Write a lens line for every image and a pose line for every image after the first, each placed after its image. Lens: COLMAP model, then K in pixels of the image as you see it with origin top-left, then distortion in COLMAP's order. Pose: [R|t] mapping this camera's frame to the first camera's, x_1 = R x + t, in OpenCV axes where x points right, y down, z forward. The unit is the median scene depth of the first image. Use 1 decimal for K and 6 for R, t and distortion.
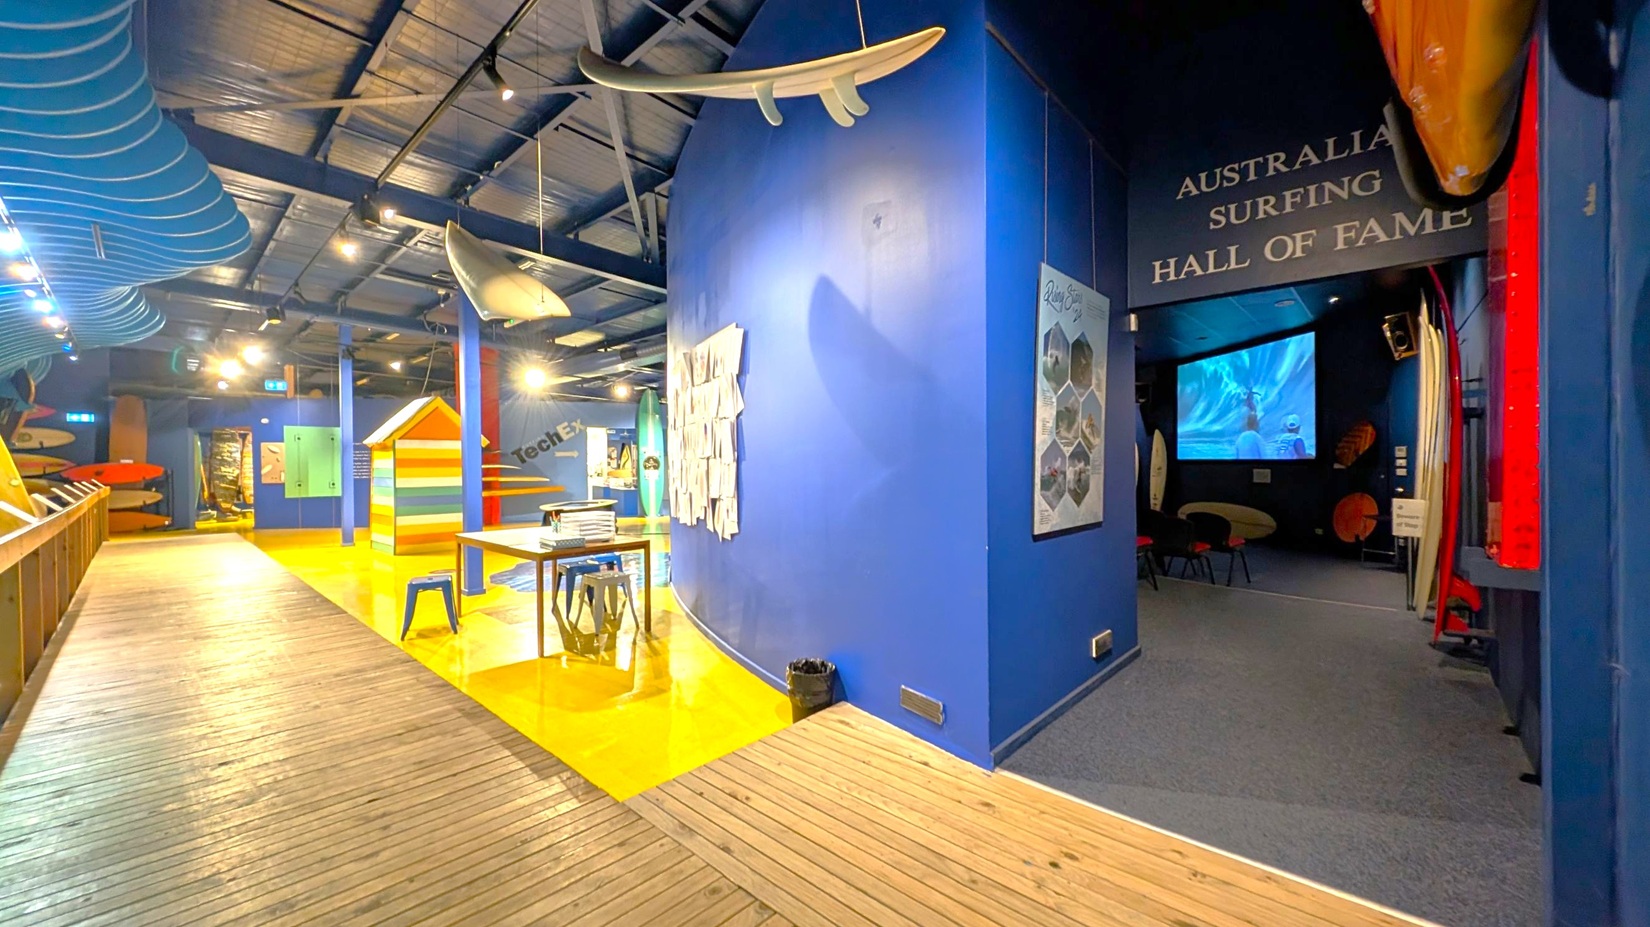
lens RADIAL K [[623.4, 0, 824.0], [0, 623.4, 463.4], [0, 0, 1]] dist [0.002661, -0.000748]
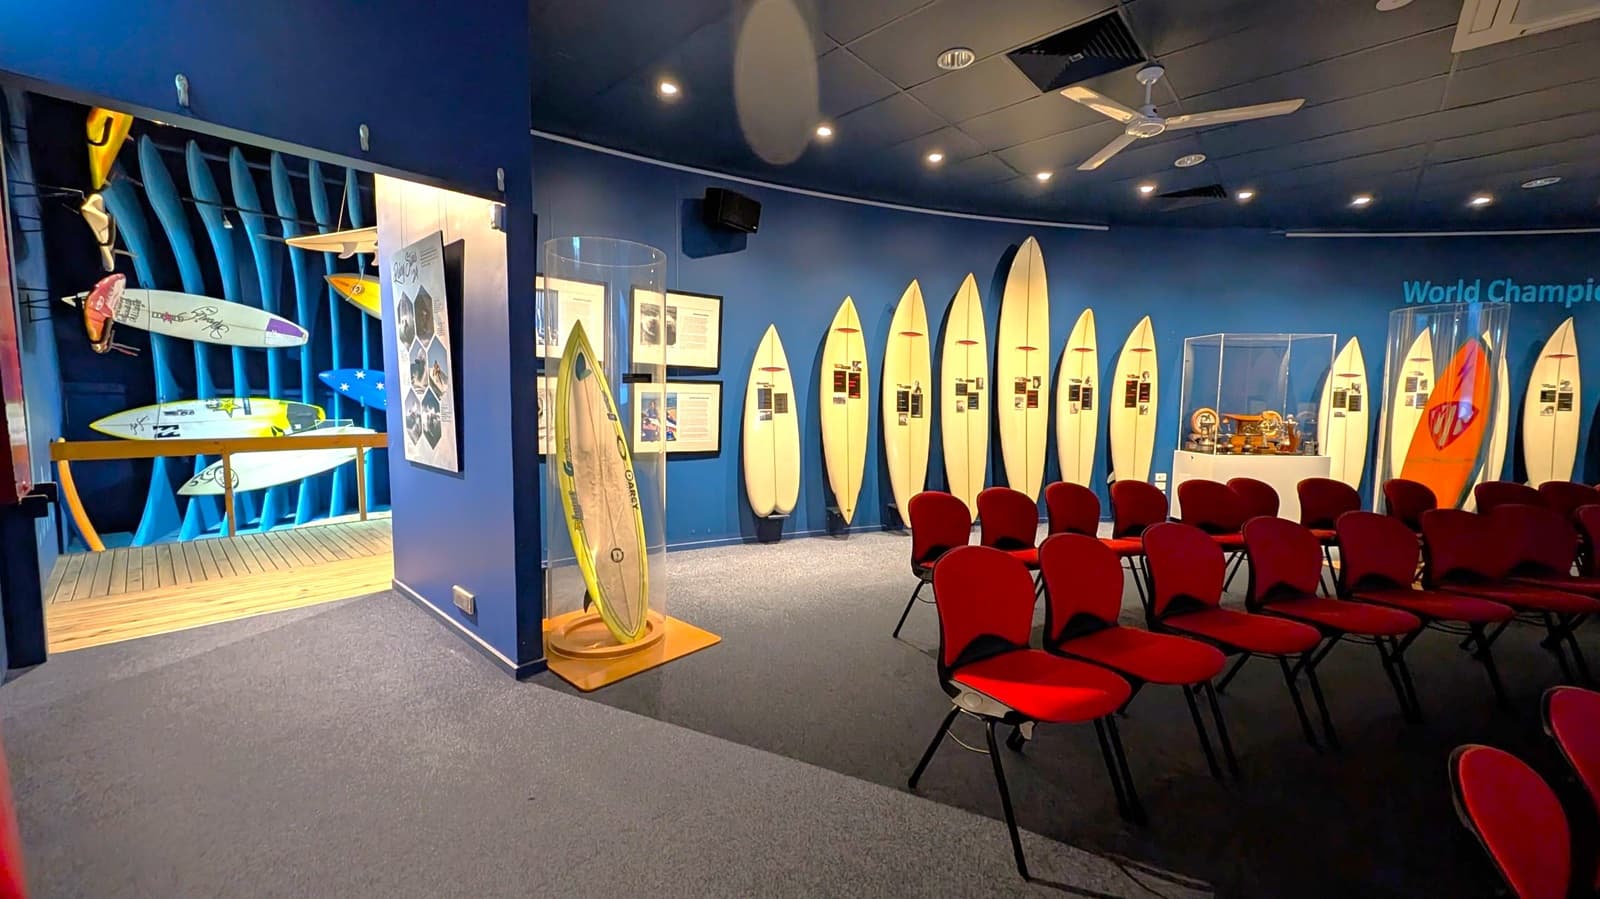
lens RADIAL K [[604.5, 0, 801.9], [0, 604.5, 455.2], [0, 0, 1]] dist [0.002661, -0.000748]
pose [[0.011864, 0.093650, -0.995535, 1.505311], [-0.018117, 0.995461, 0.093427, -0.030987], [0.999765, 0.016927, 0.013507, 1.668266]]
